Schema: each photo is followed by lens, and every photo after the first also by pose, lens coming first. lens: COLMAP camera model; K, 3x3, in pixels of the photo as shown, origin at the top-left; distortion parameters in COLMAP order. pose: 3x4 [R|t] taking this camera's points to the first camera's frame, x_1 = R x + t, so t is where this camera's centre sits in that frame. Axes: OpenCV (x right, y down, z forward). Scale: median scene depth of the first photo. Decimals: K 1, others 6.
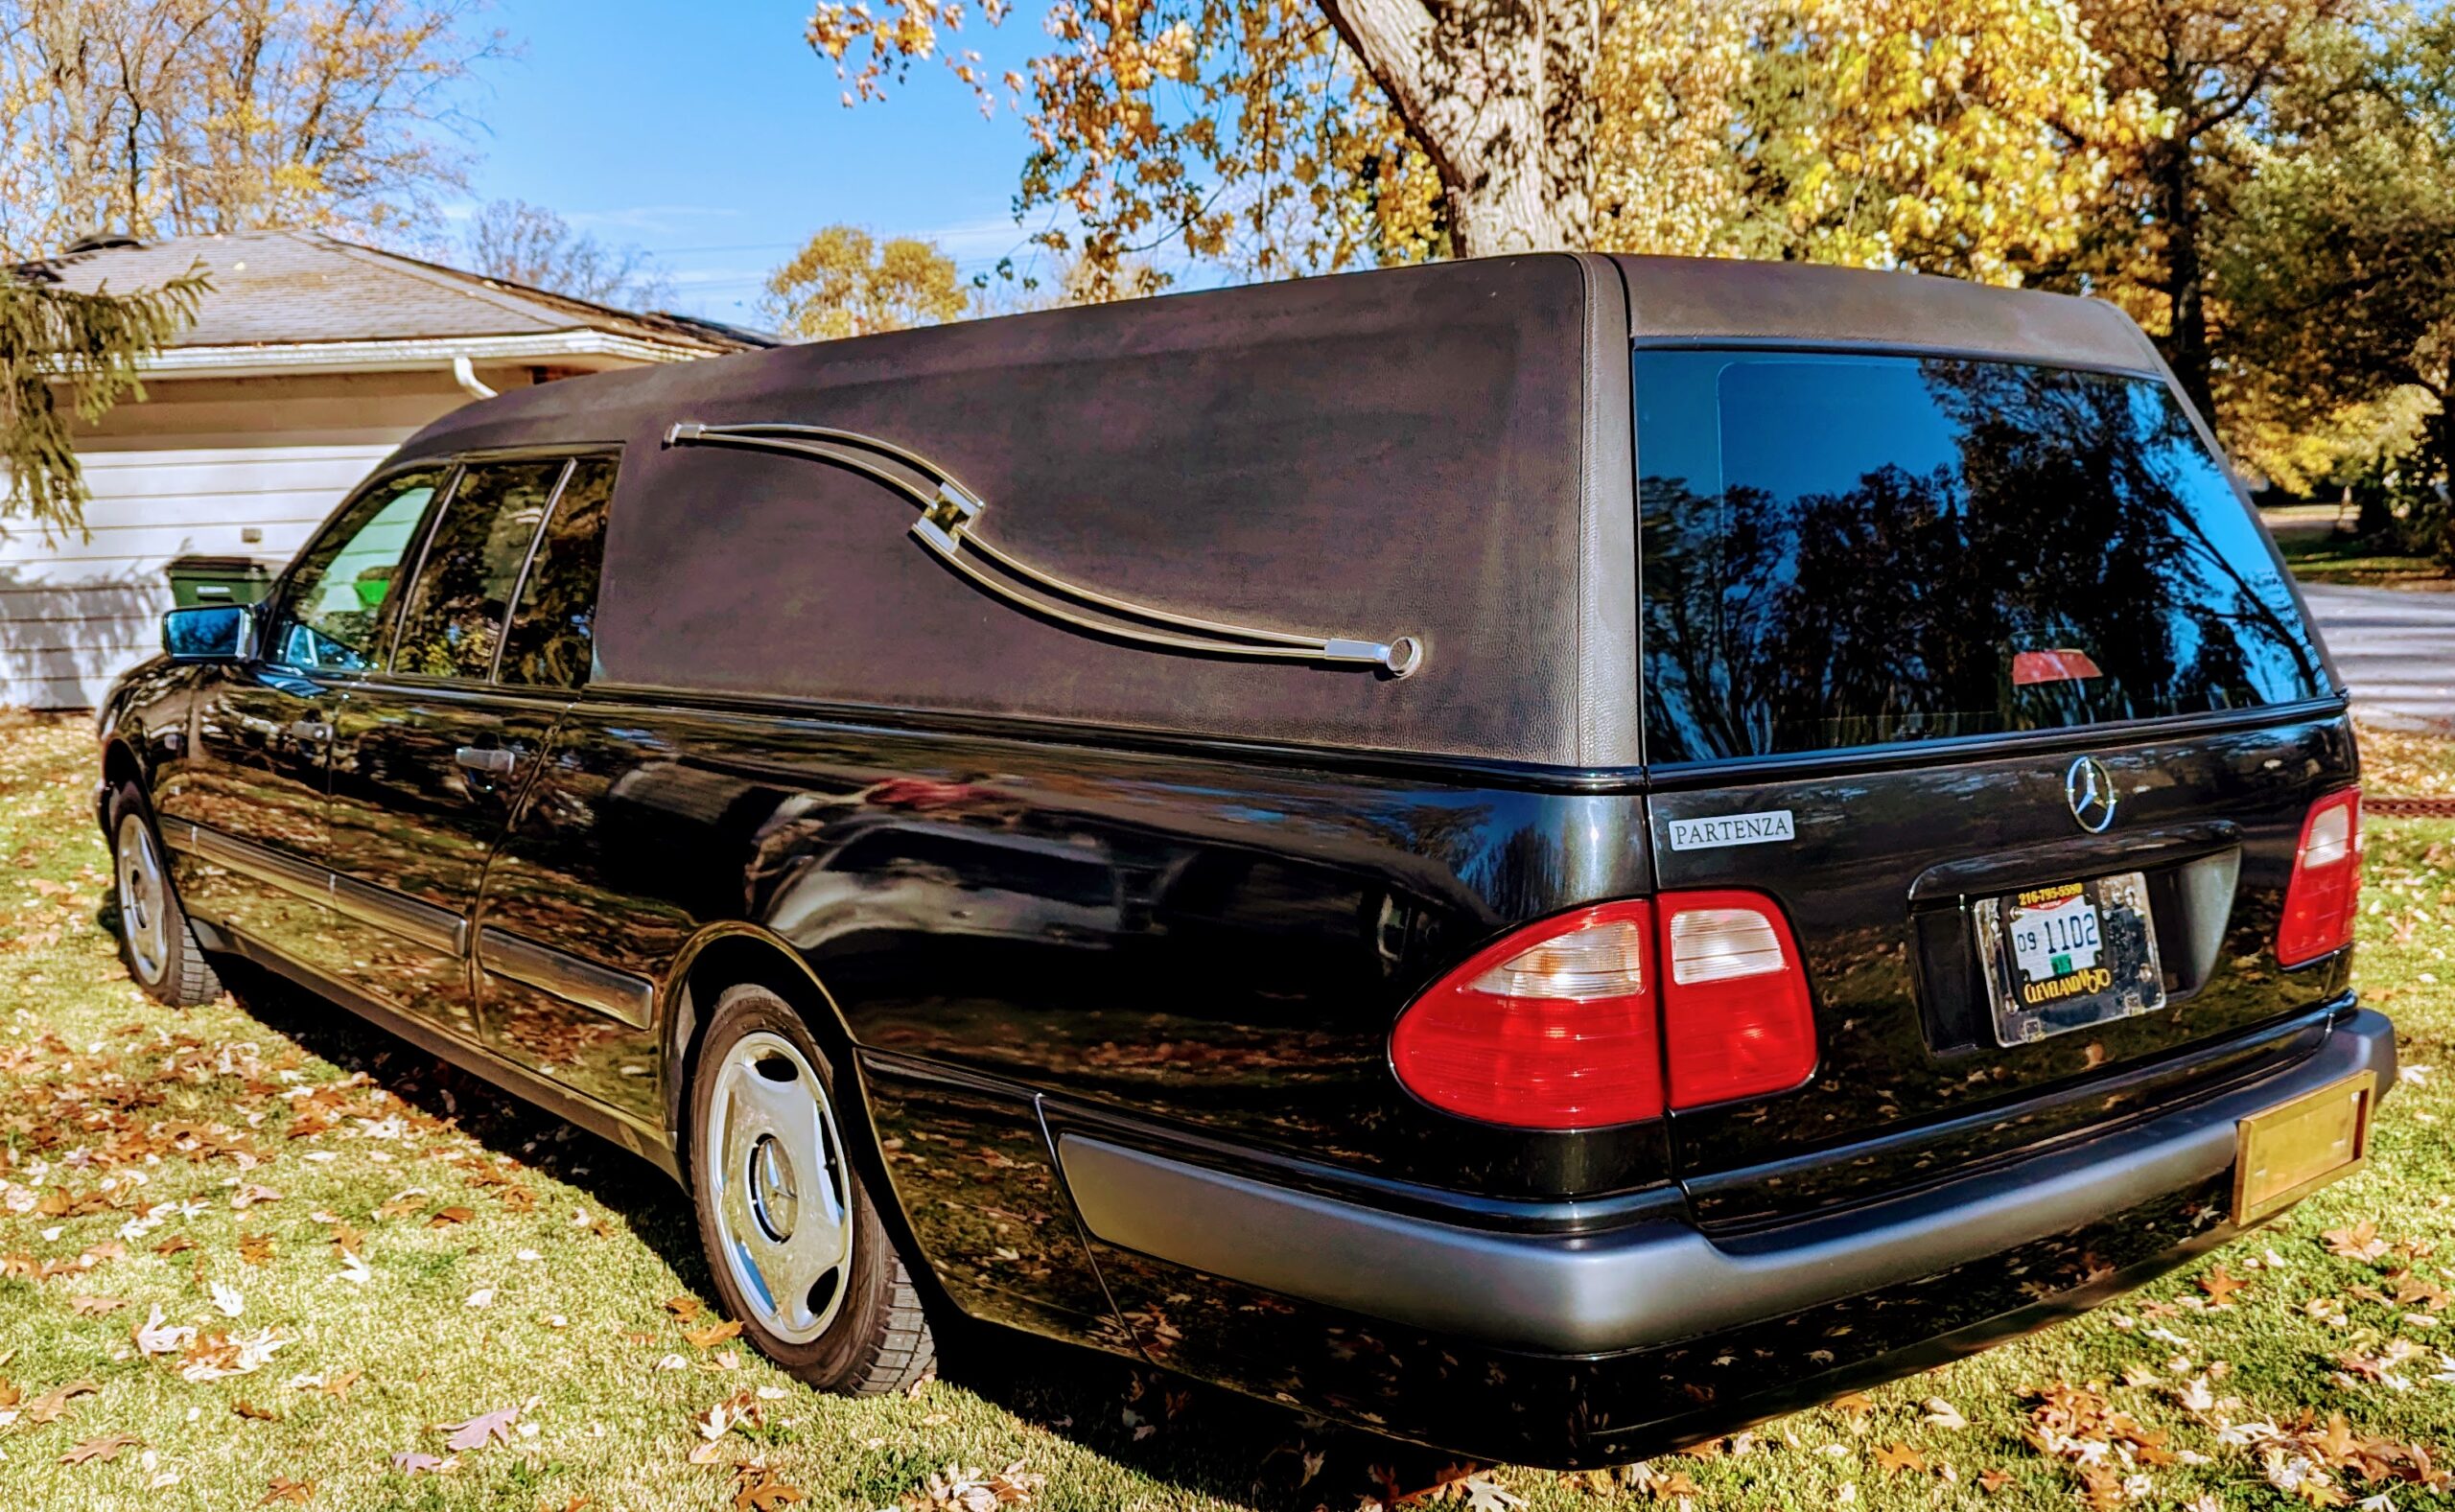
lens RADIAL K [[2018.1, 0, 1192.3], [0, 2018.1, 814.6], [0, 0, 1]] dist [-0.003878, 0.027918]
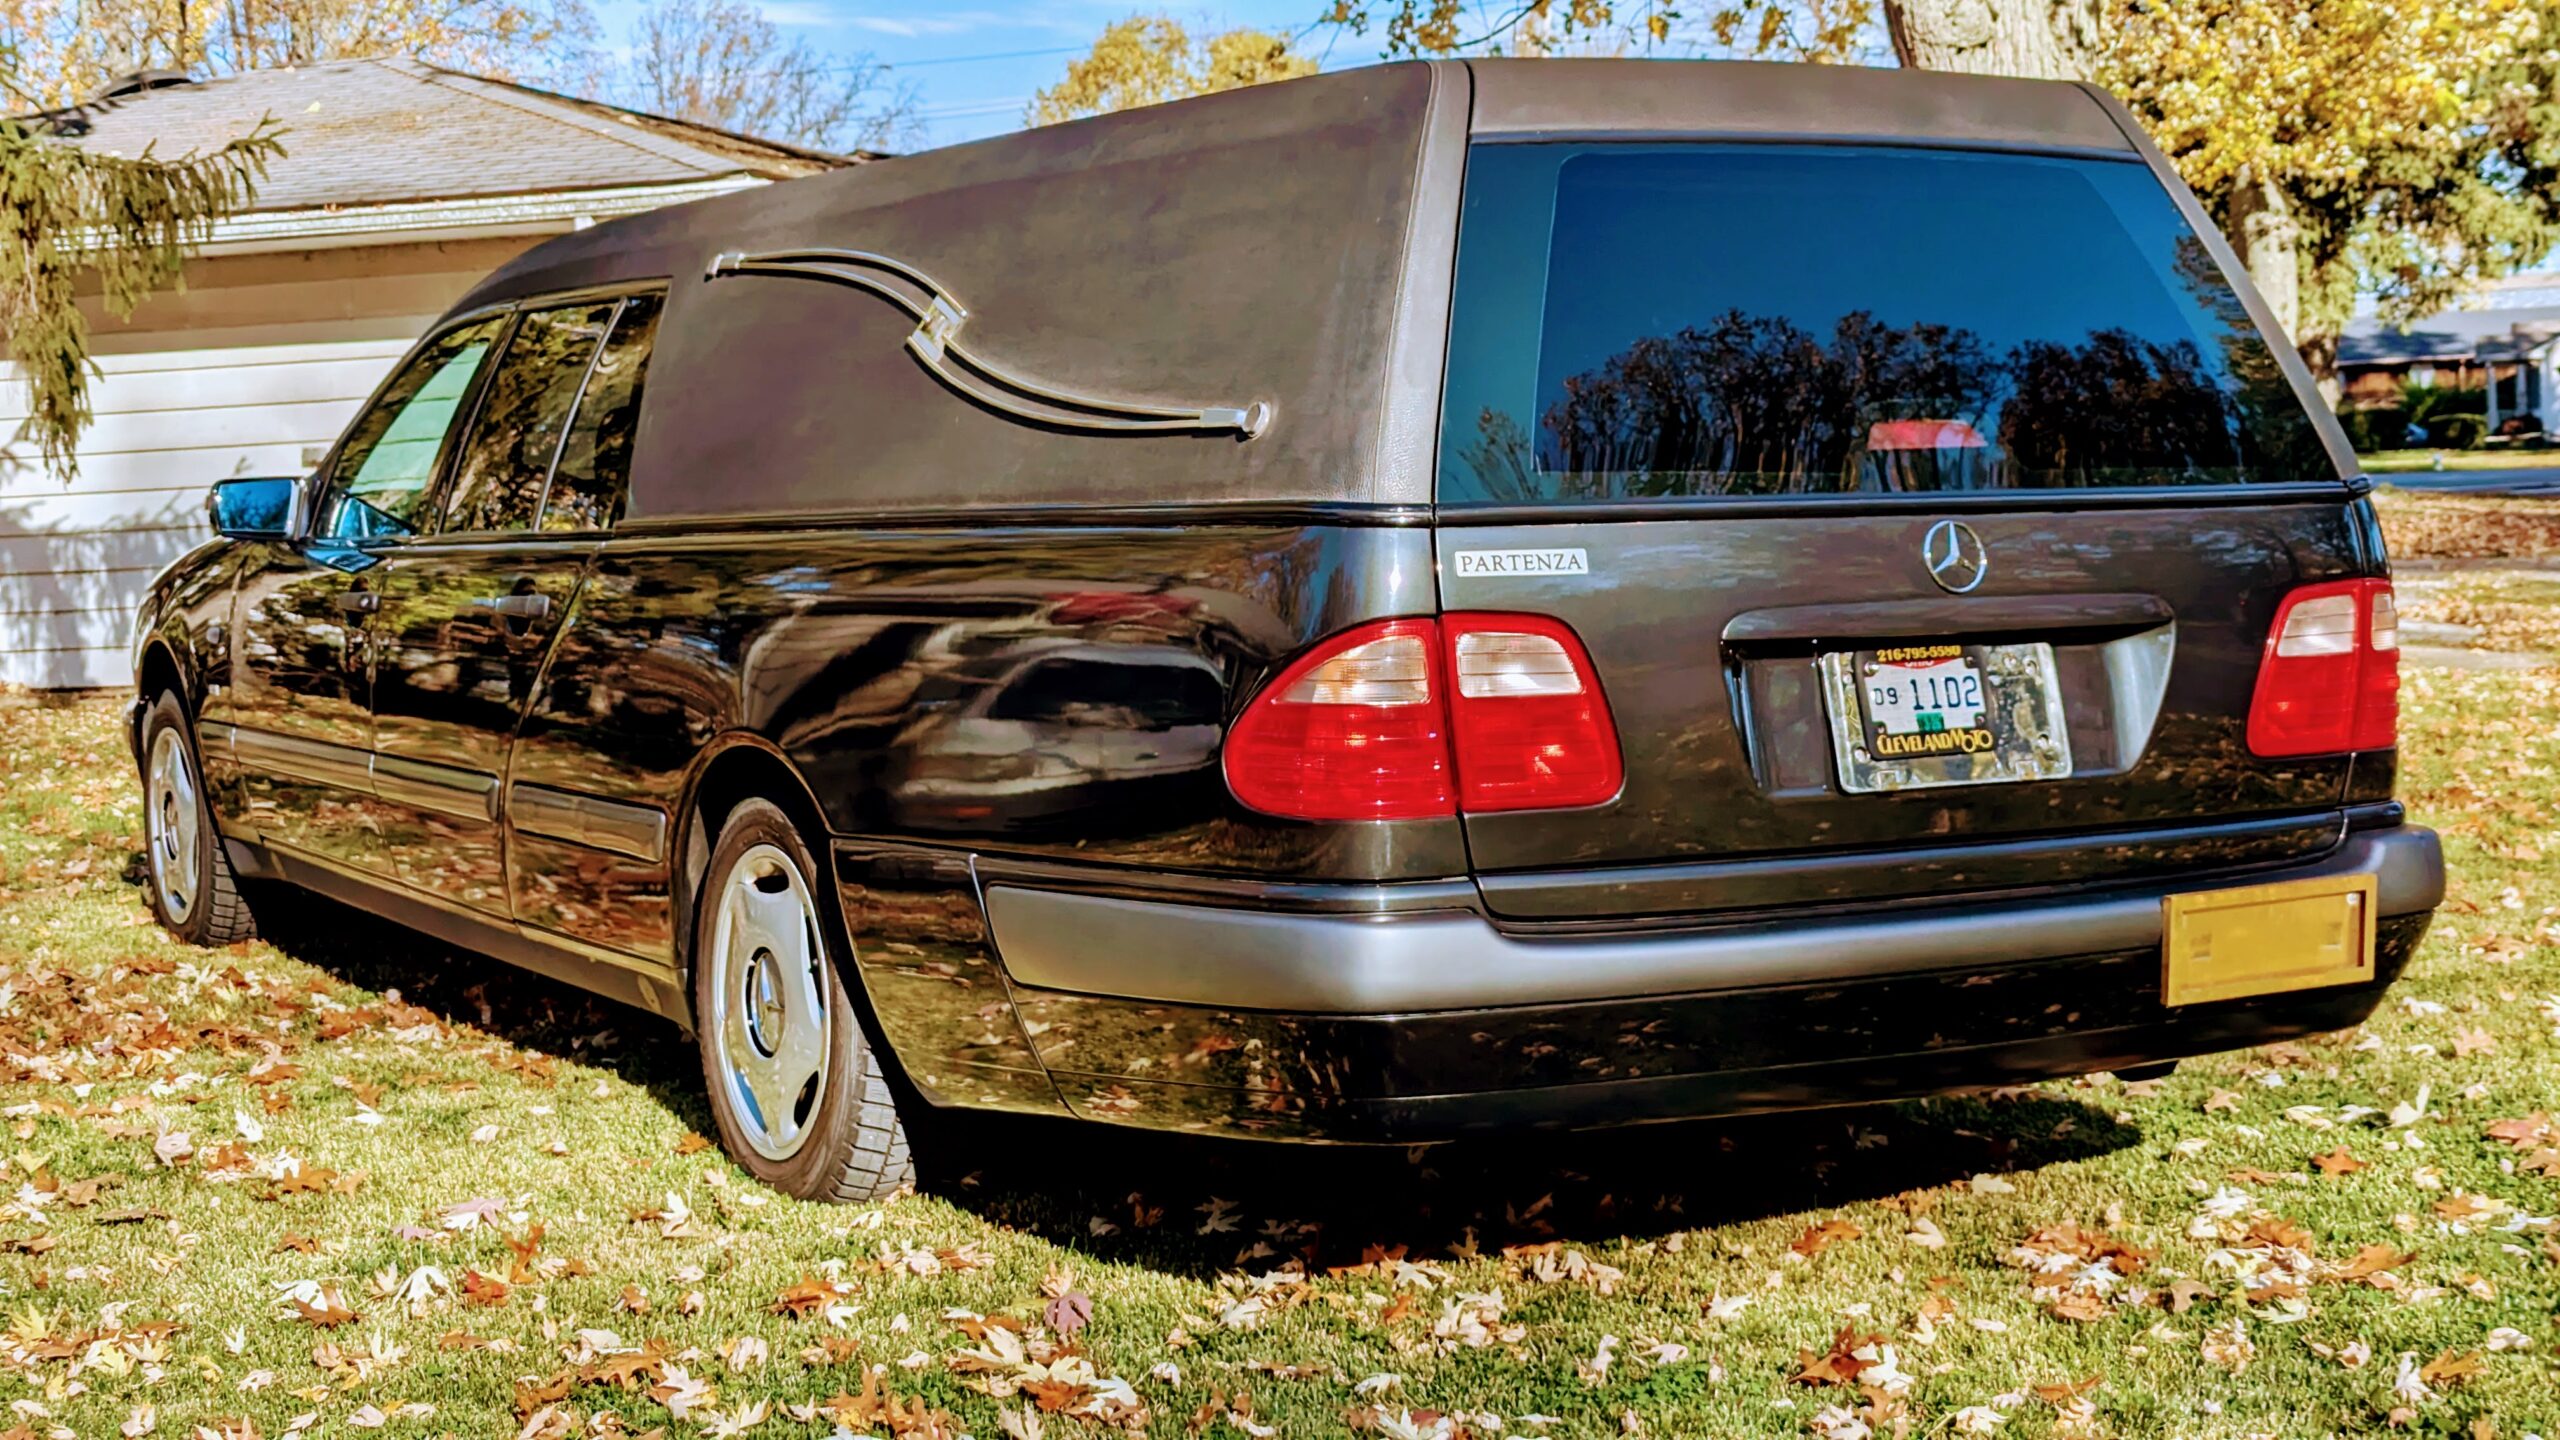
lens RADIAL K [[3831.0, 0, 1282.0], [0, 3831.0, 720.7], [0, 0, 1]] dist [0.025680, 0.000000]
pose [[0.982120, -0.001131, -0.188253, 0.404984], [-0.016713, 0.995510, -0.093172, 0.222834], [0.187513, 0.094652, 0.977691, -0.826085]]
